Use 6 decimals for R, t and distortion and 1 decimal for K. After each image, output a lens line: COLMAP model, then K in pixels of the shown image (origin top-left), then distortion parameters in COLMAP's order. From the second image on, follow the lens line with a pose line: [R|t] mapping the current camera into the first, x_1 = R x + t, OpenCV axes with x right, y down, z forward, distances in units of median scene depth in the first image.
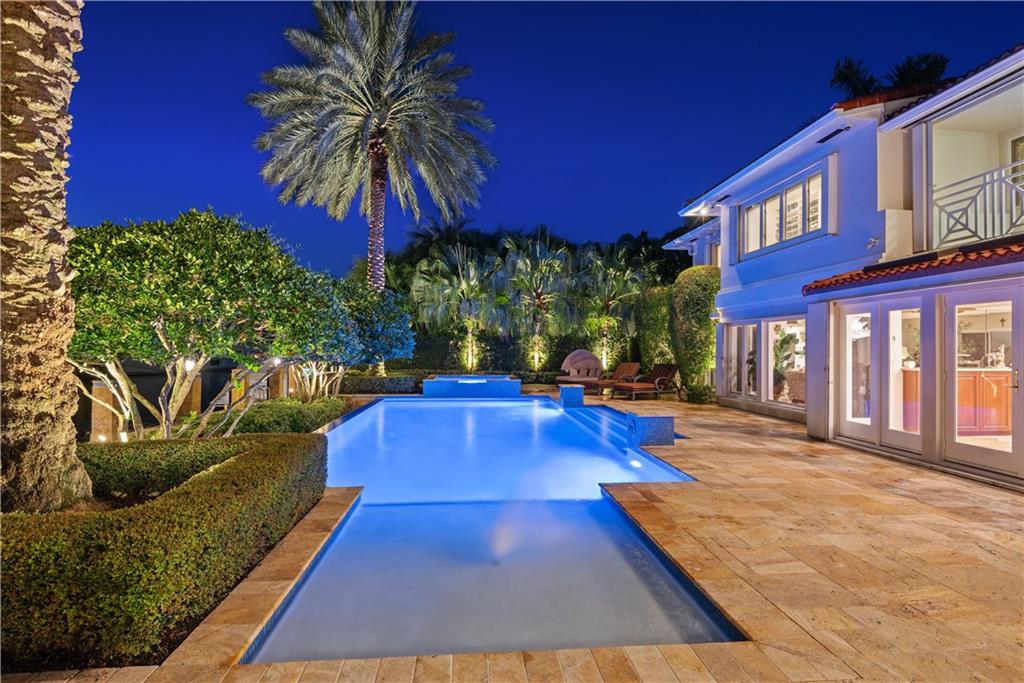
lens RADIAL K [[520.2, 0, 512.0], [0, 520.2, 341.5], [0, 0, 1]] dist [-0.000006, 0.000003]
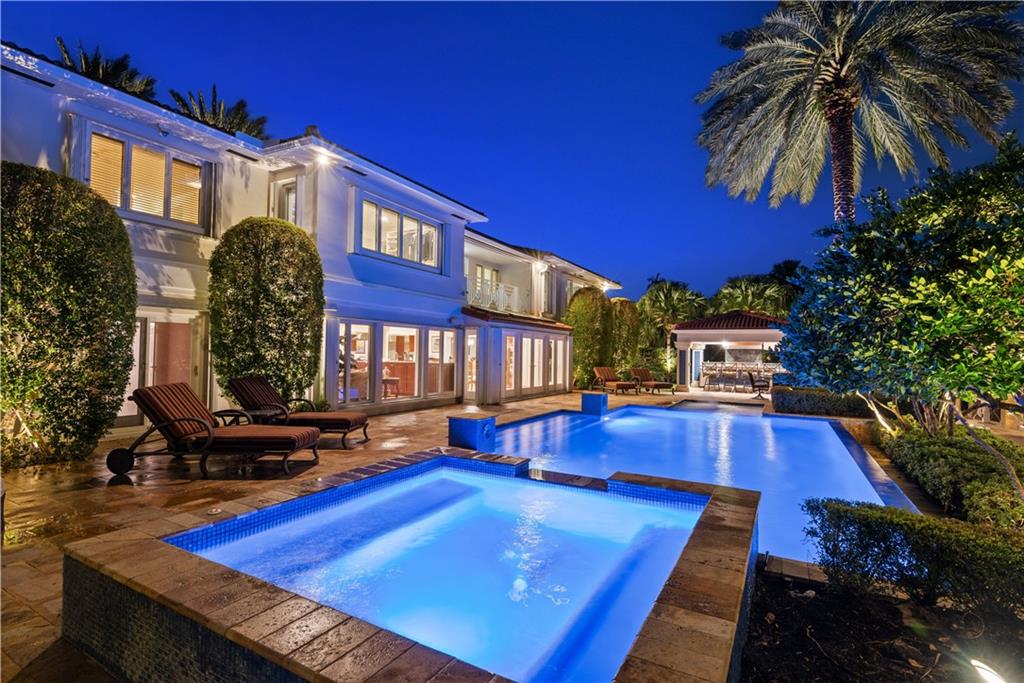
lens RADIAL K [[477.6, 0, 512.0], [0, 477.6, 341.5], [0, 0, 1]] dist [0.031766, -0.025112]
pose [[-0.827499, -0.004653, 0.561448, -0.271273], [-0.028291, 0.999041, -0.033416, 0.019238], [-0.560754, -0.043536, -0.826837, 1.697849]]
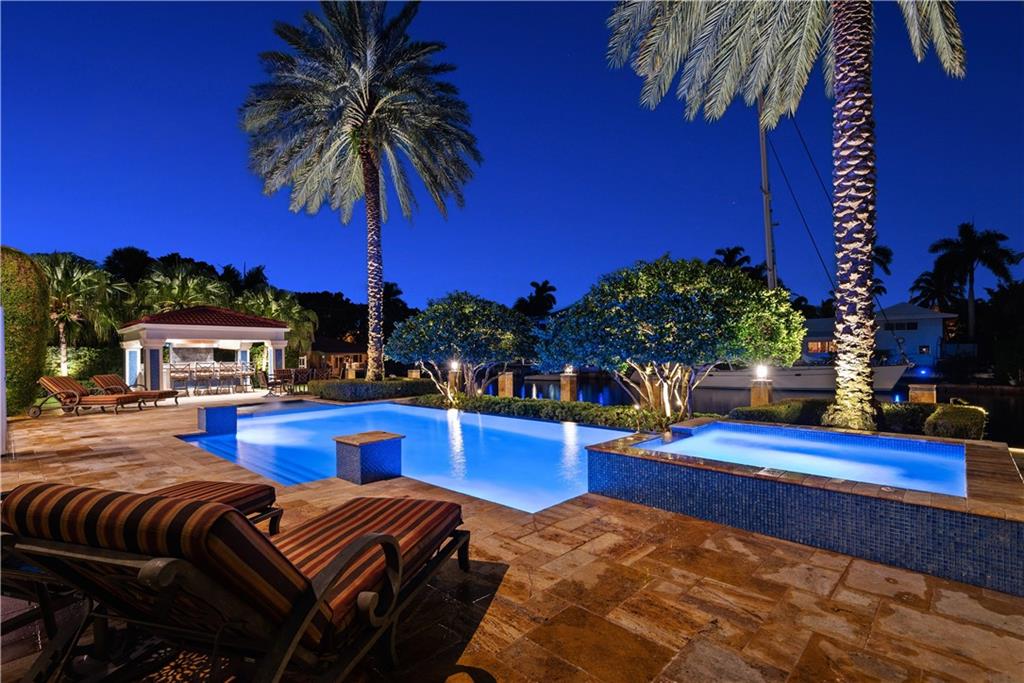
lens RADIAL K [[473.6, 0, 514.2], [0, 473.6, 355.6], [0, 0, 1]] dist [0.017059, -0.000267]
pose [[-0.744817, 0.008477, -0.667215, 0.341367], [0.018552, 0.999796, -0.008007, 0.023388], [0.667011, -0.018342, -0.744822, 1.640634]]
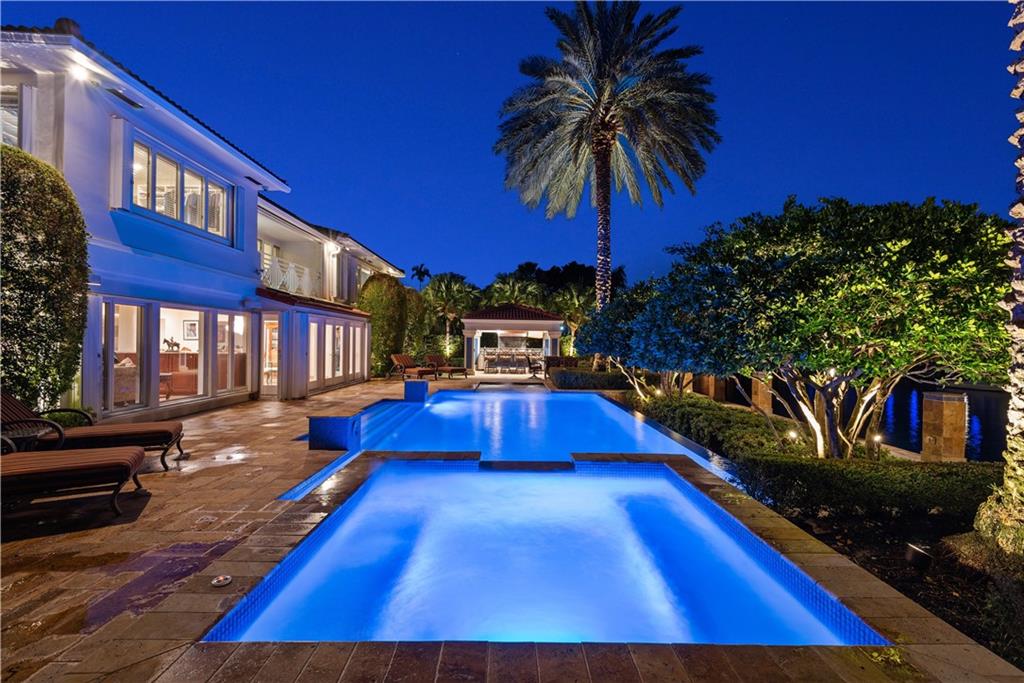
lens RADIAL K [[461.4, 0, 512.0], [0, 461.4, 341.5], [0, 0, 1]] dist [0.038313, -0.019552]
pose [[-0.997021, -0.017968, 0.075002, -0.115633], [-0.019231, 0.999685, -0.016154, 0.017602], [-0.074689, -0.017548, -0.997052, 1.737287]]
